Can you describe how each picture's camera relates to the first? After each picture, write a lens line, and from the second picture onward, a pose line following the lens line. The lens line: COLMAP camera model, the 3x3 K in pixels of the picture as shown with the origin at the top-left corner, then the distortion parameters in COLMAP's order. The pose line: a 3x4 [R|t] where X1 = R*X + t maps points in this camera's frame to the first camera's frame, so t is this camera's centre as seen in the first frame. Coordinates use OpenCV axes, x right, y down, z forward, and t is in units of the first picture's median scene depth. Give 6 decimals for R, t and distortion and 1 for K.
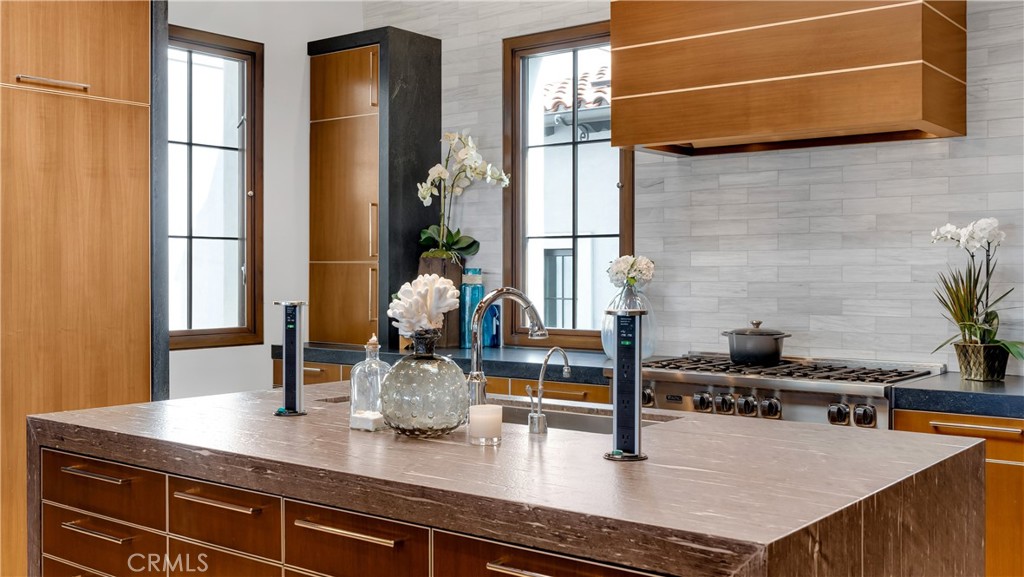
lens RADIAL K [[1032.8, 0, 512.0], [0, 1032.8, 288.5], [0, 0, 1]] dist [-0.012594, 0.000881]
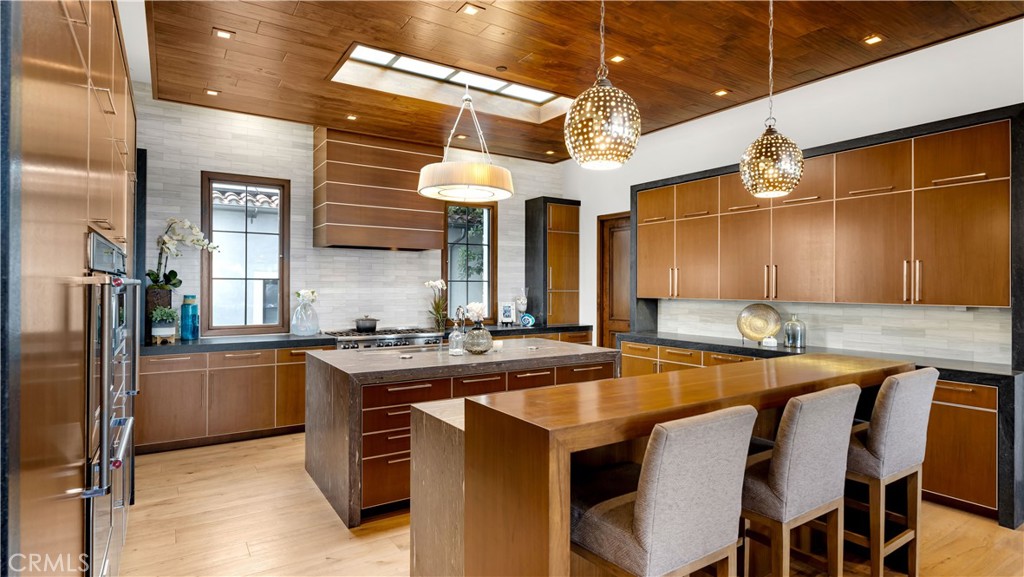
lens RADIAL K [[532.9, 0, 512.0], [0, 532.9, 288.5], [0, 0, 1]] dist [-0.001447, -0.000003]
pose [[0.318697, -0.002532, 0.947853, -0.905762], [0.009093, 0.999959, -0.000387, -0.031462], [-0.947813, 0.008742, 0.318706, 0.212370]]
